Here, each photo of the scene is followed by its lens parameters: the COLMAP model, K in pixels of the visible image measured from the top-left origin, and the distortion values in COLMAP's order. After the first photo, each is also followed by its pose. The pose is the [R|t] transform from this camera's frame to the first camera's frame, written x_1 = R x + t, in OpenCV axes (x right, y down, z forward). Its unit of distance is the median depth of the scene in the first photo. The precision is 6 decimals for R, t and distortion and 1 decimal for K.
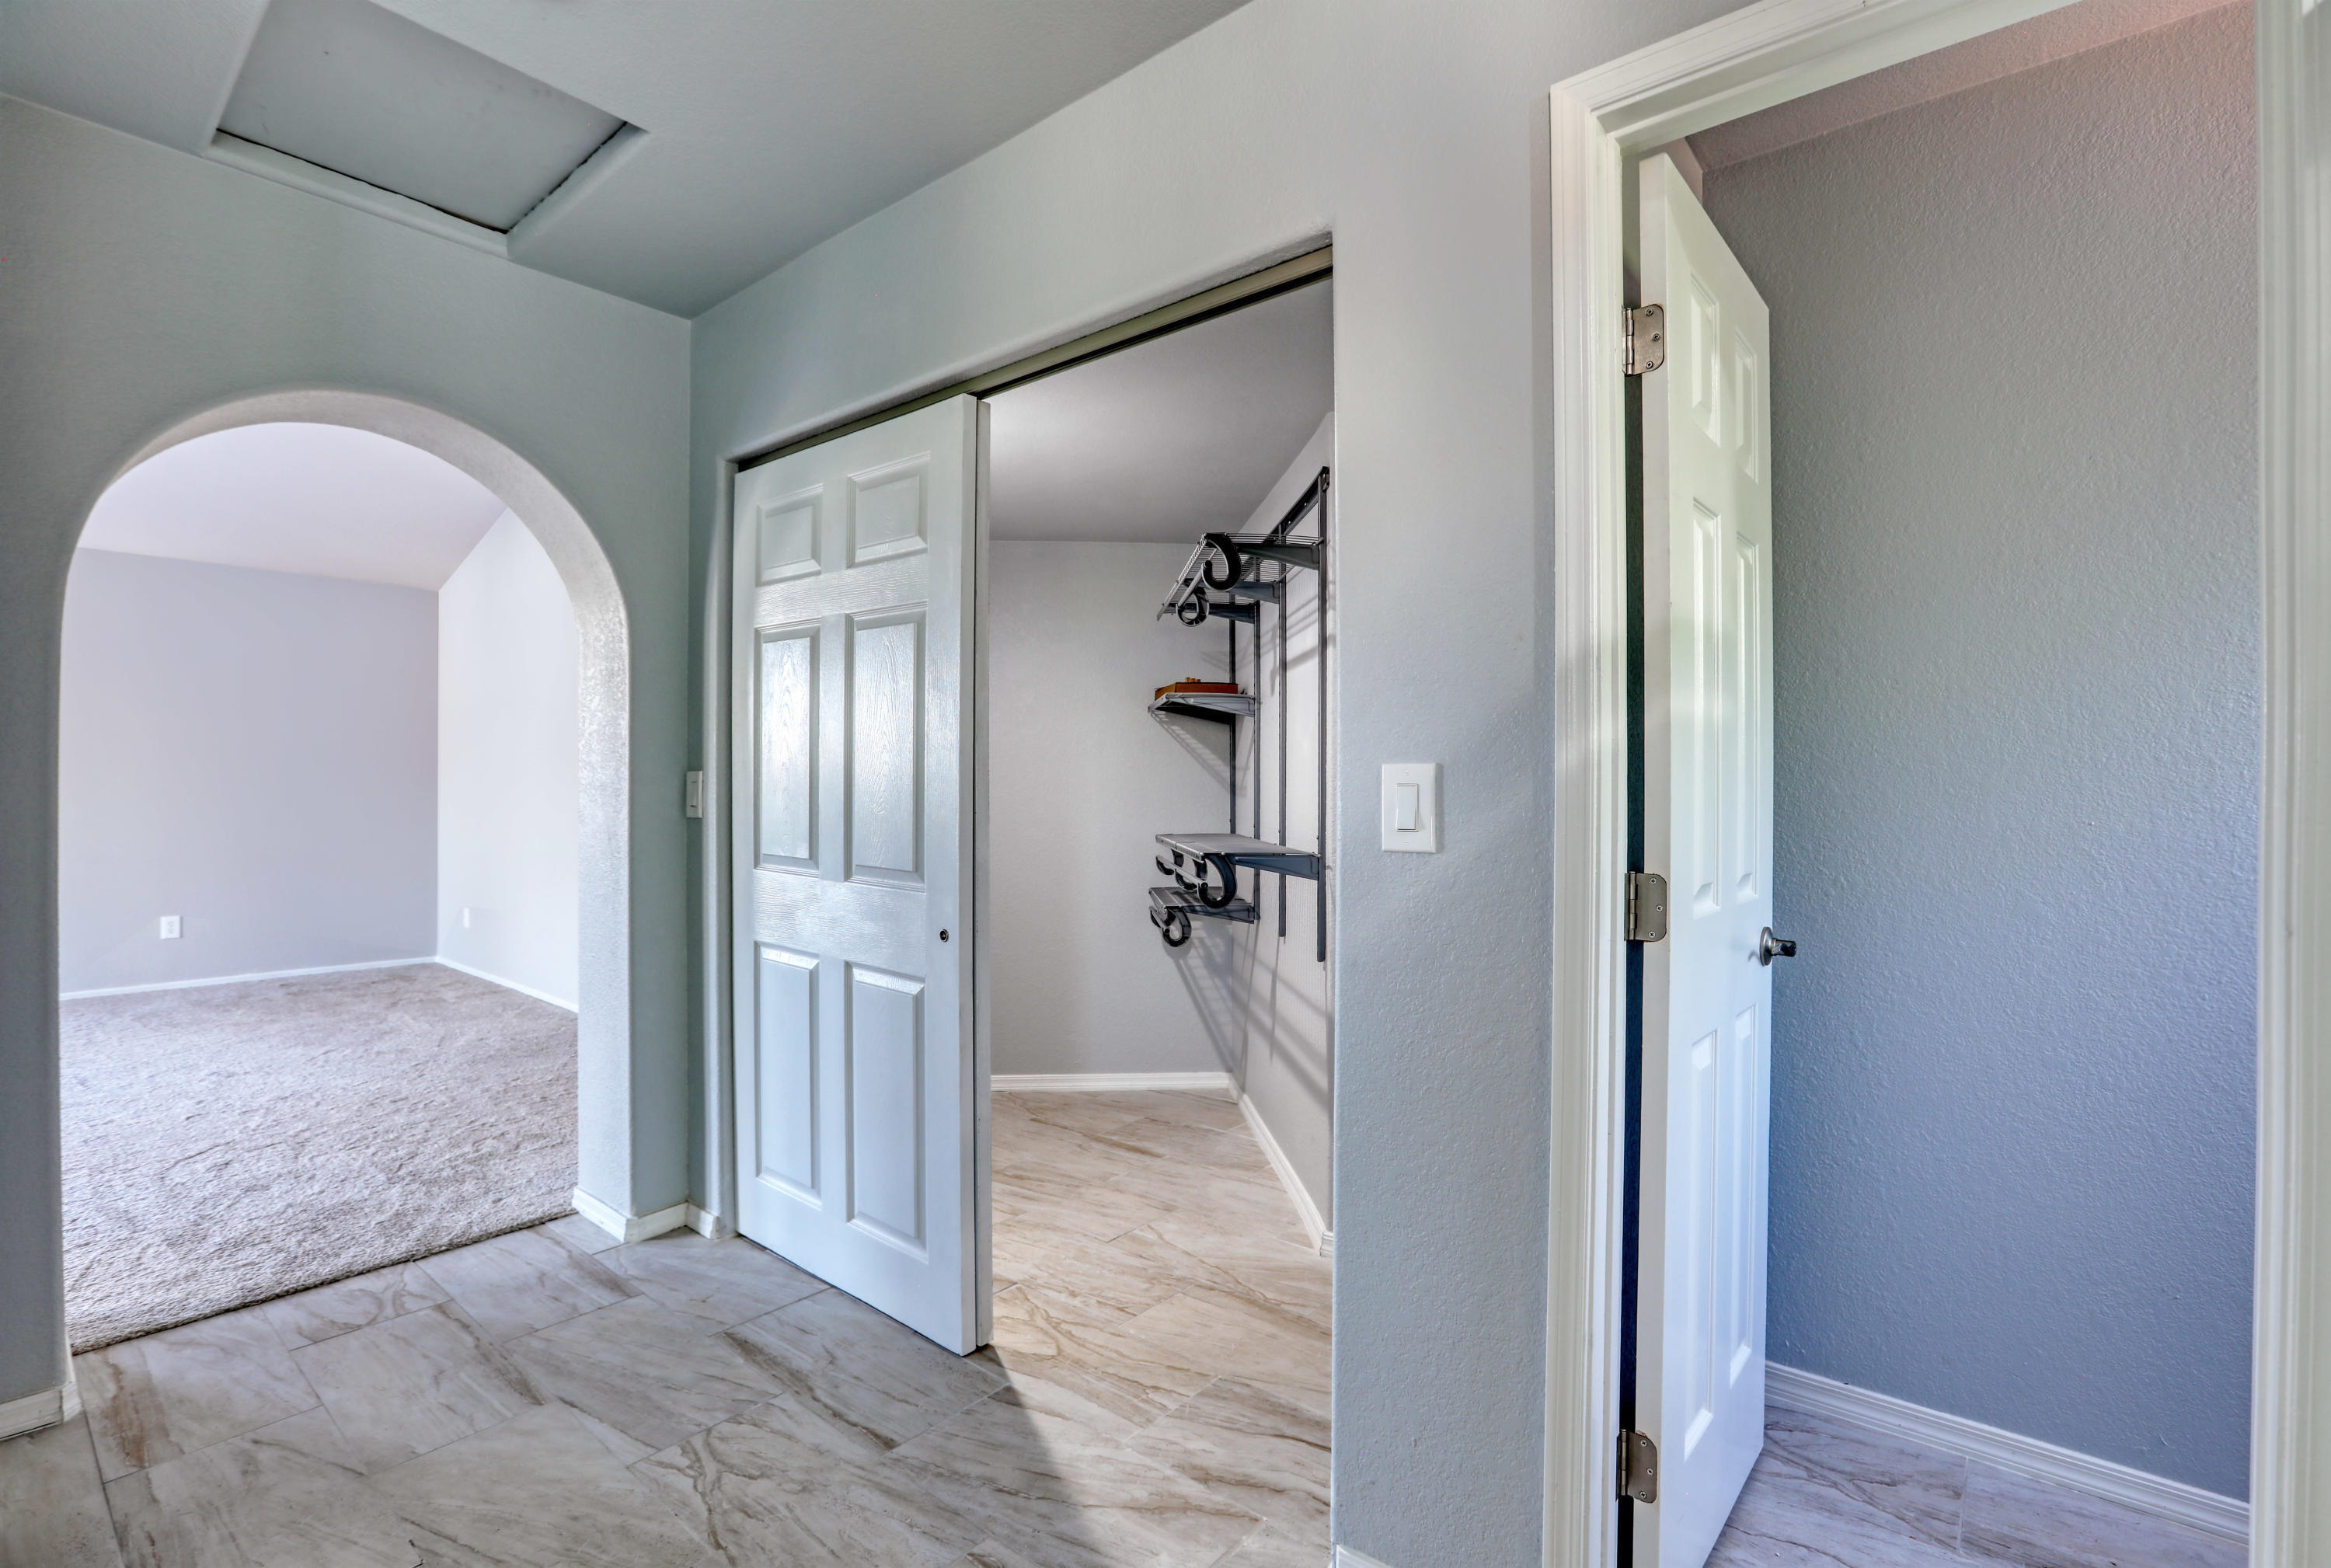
lens RADIAL K [[1064.0, 0, 1165.5], [0, 1064.0, 784.0], [0, 0, 1]] dist [-0.044190, 0.009980]
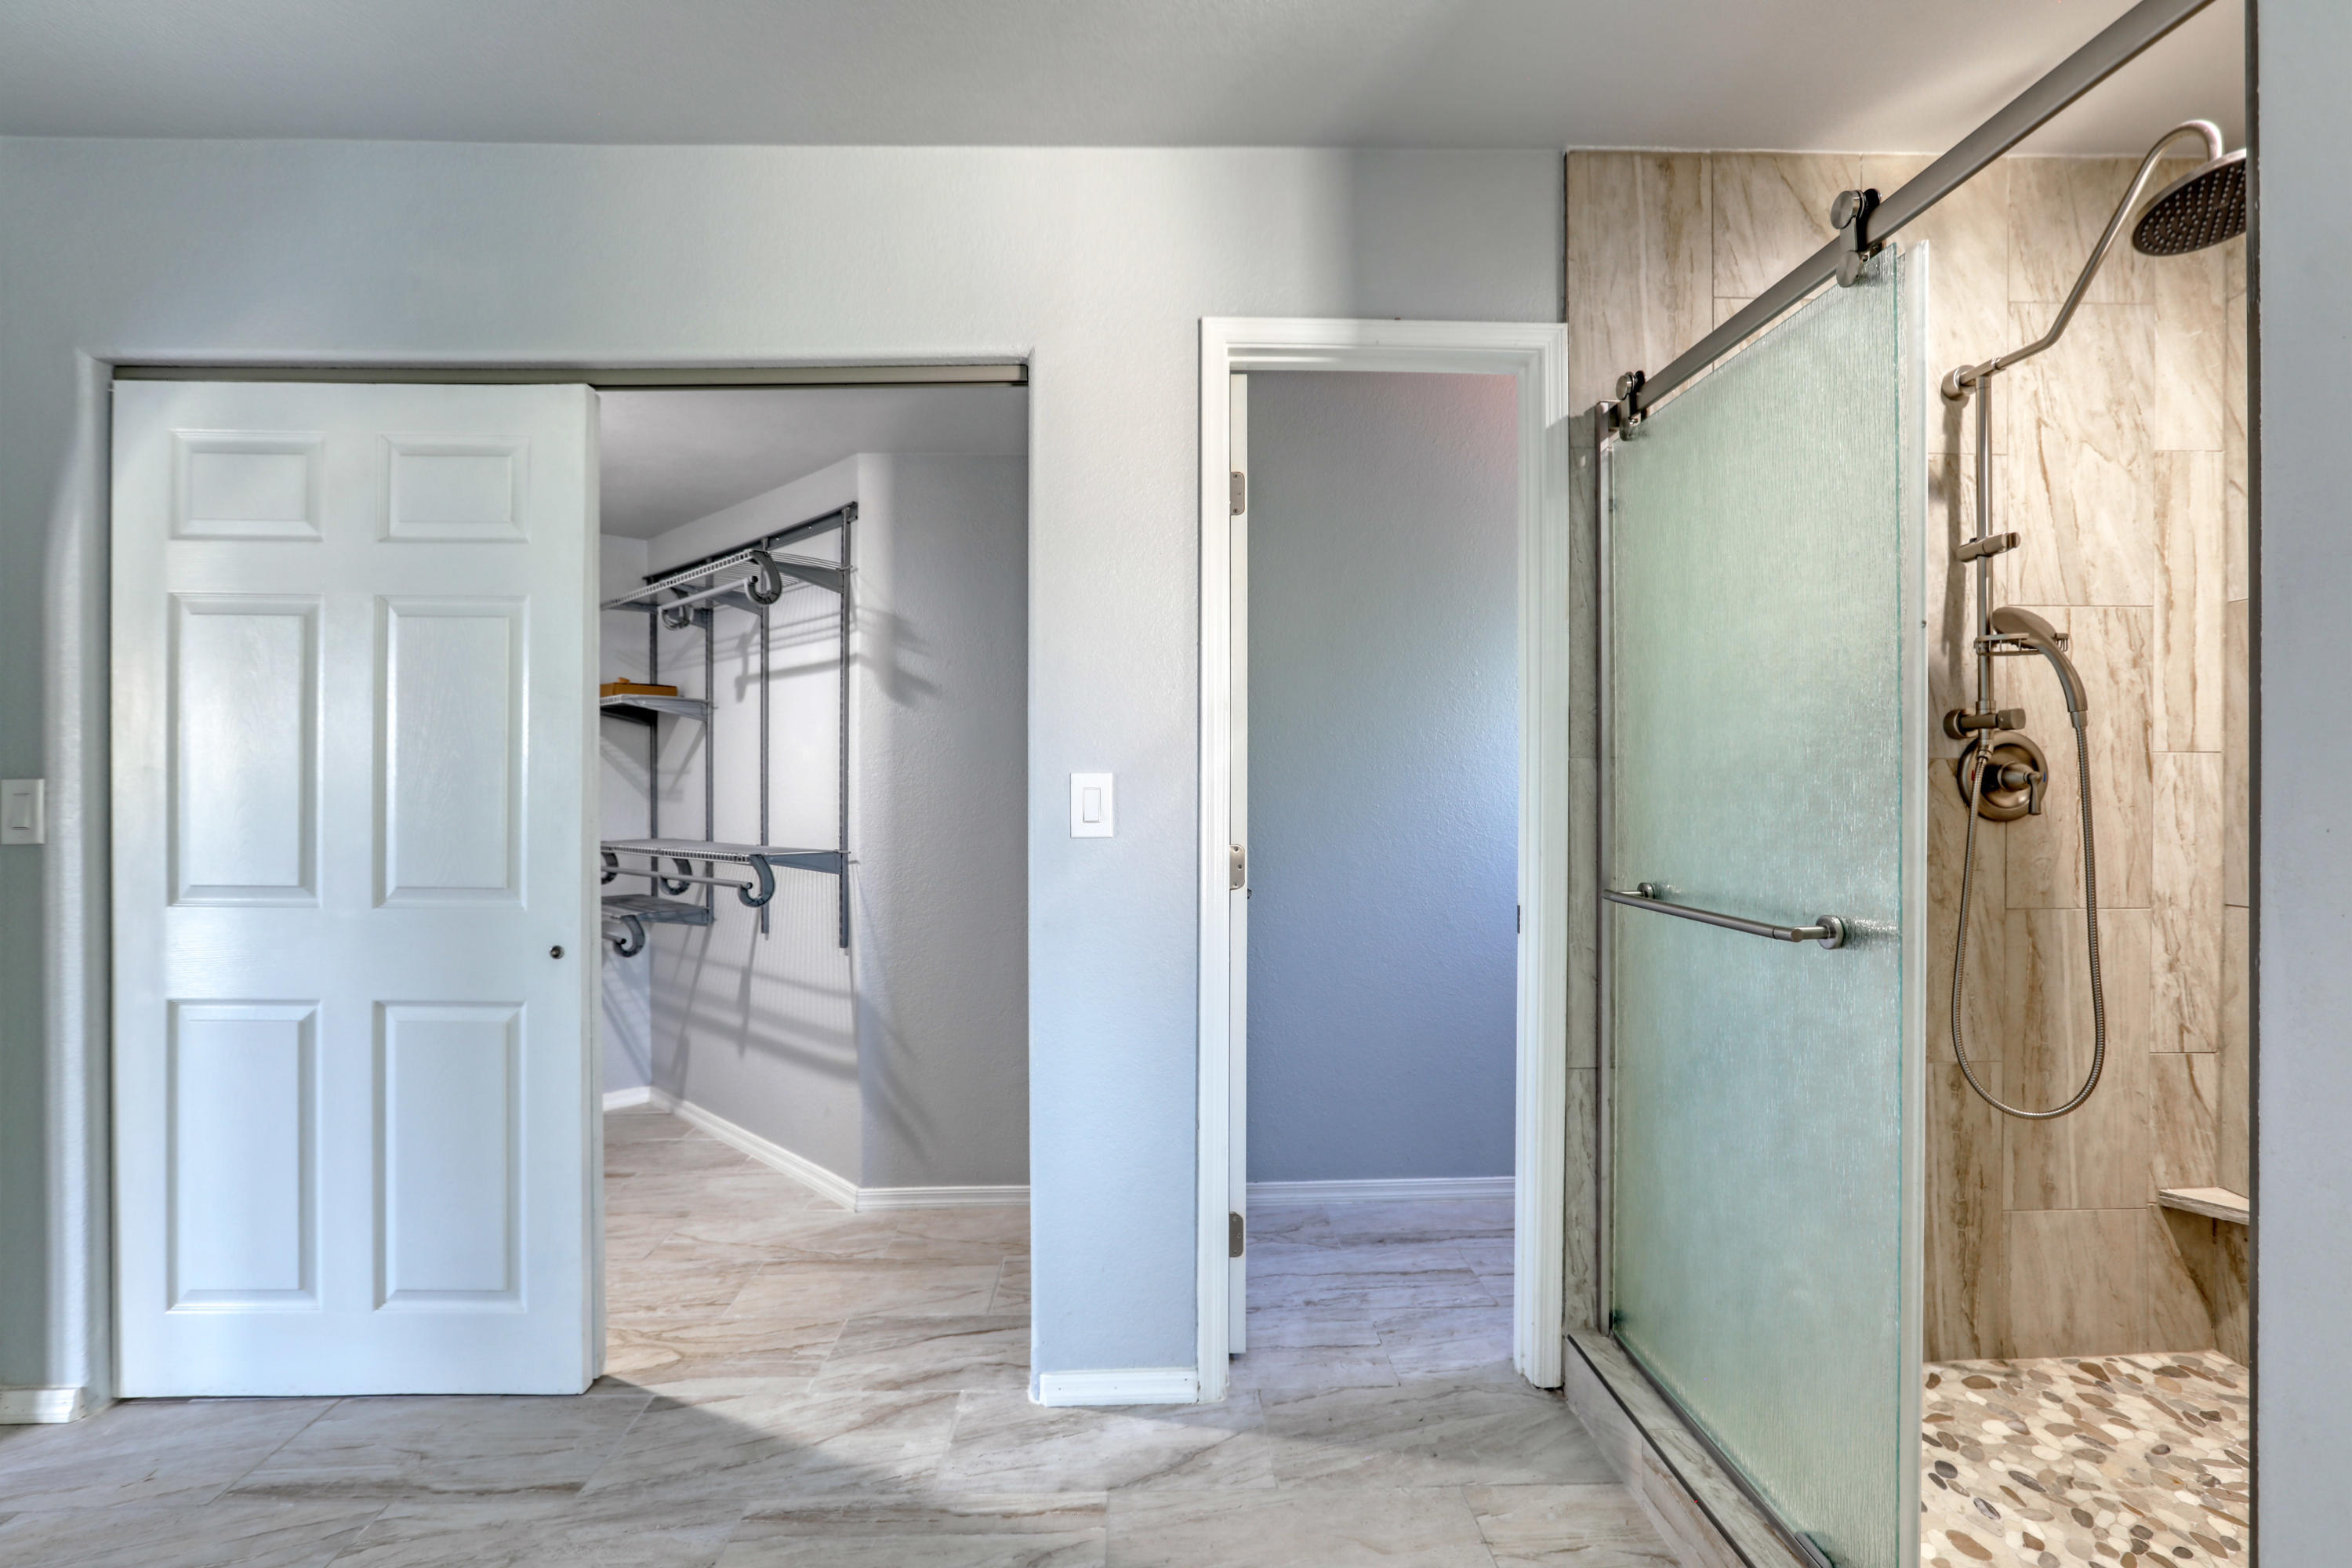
lens RADIAL K [[1052.6, 0, 1176.0], [0, 1052.6, 784.0], [0, 0, 1]] dist [-0.028348, 0.011248]
pose [[0.747536, -0.010561, 0.664137, -0.357111], [0.010835, 0.999934, 0.003705, -0.003058], [-0.664133, 0.004426, 0.747601, -0.052595]]
